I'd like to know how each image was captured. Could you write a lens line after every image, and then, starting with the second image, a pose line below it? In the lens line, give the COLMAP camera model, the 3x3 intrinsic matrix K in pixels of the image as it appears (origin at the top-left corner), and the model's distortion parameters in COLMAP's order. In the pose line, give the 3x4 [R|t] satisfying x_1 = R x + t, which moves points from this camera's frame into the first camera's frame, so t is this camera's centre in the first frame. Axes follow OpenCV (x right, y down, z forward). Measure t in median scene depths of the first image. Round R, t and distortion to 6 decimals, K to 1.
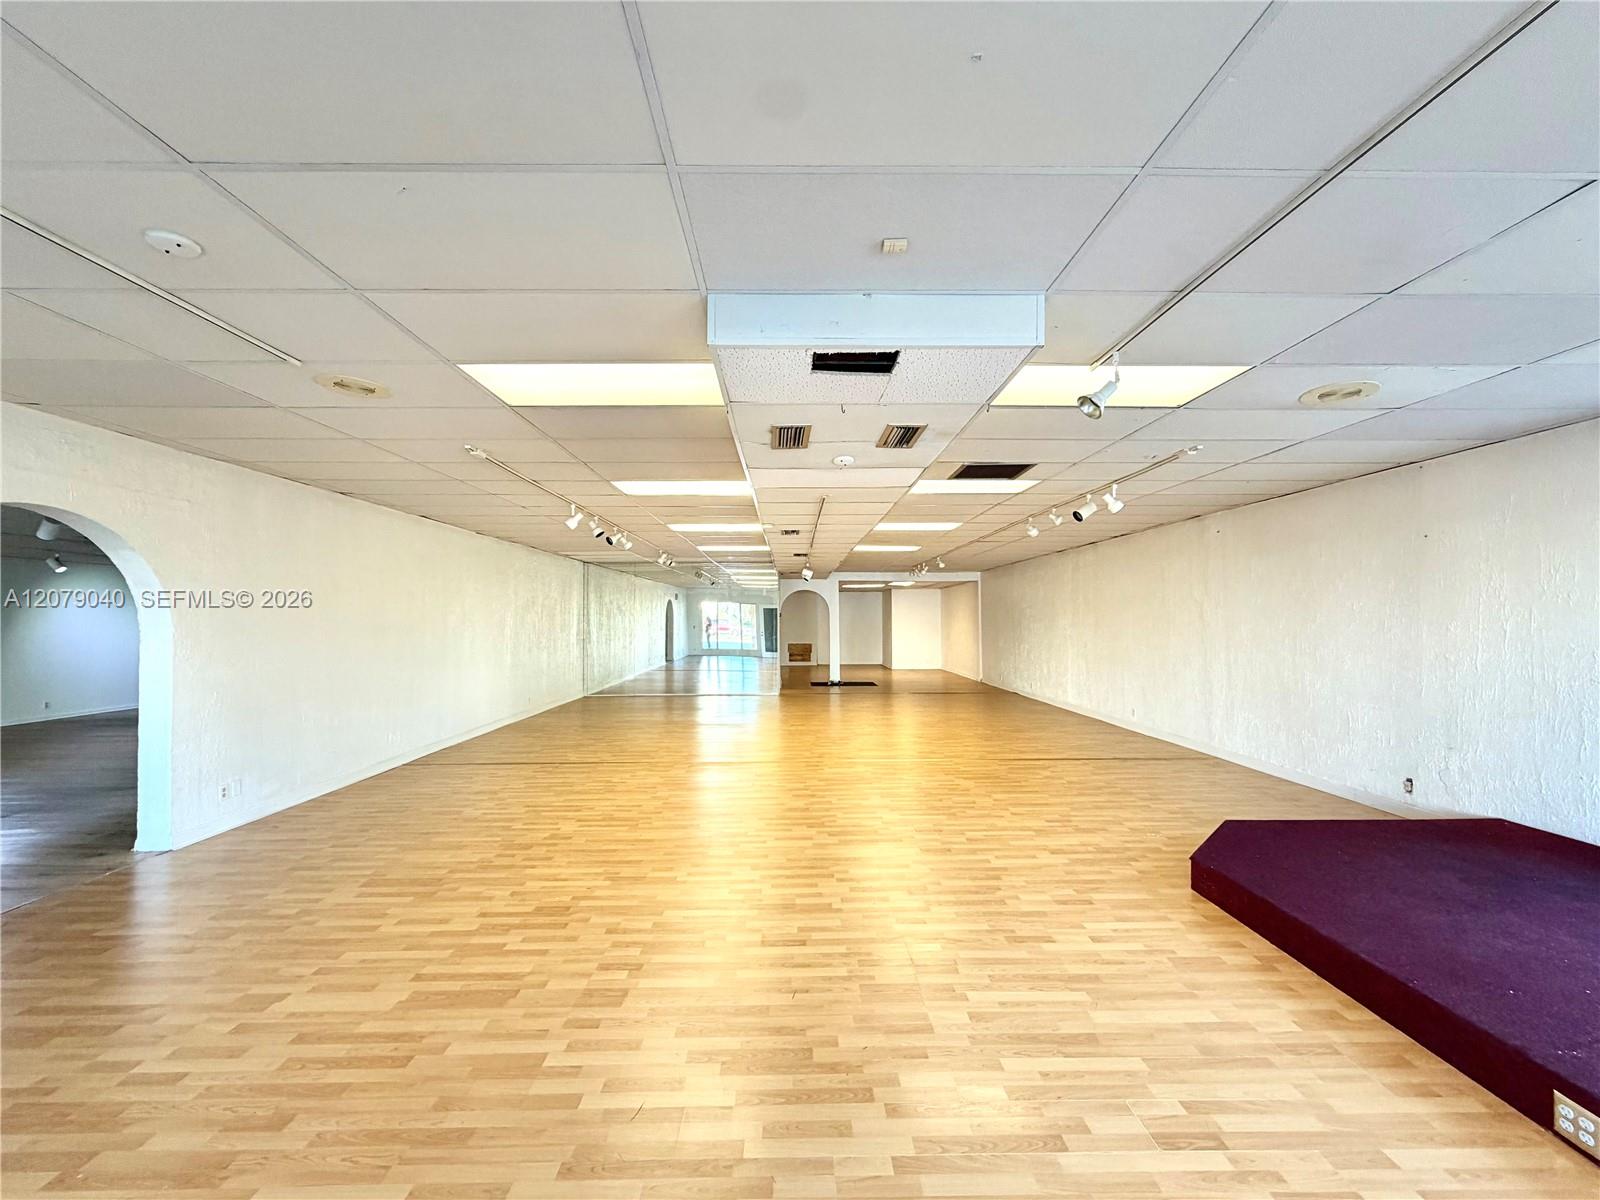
lens RADIAL K [[634.4, 0, 800.0], [0, 634.4, 600.0], [0, 0, 1]] dist [0.000658, -0.000247]
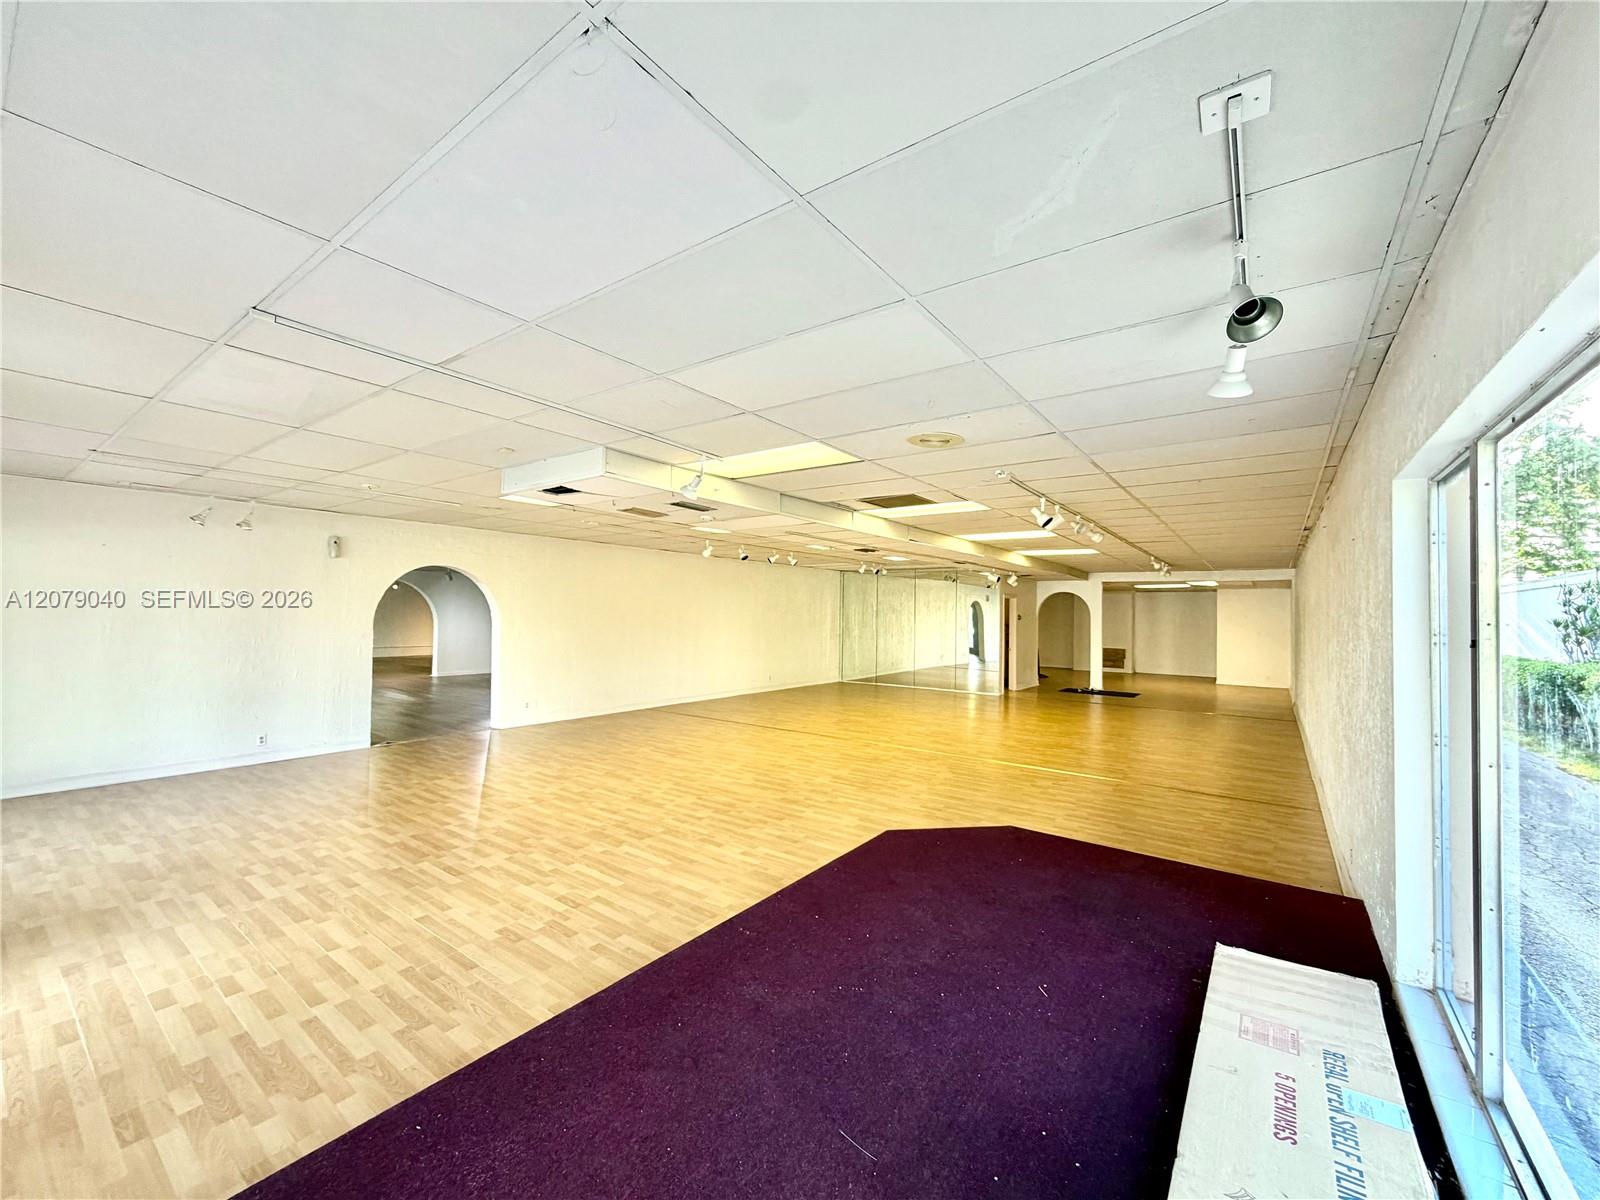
lens RADIAL K [[634.4, 0, 800.0], [0, 634.4, 600.0], [0, 0, 1]] dist [0.000658, -0.000247]
pose [[0.798925, 0.004197, -0.601416, 1.265589], [-0.001281, 0.999985, 0.005277, -0.040374], [0.601430, -0.003446, 0.798918, -0.061044]]
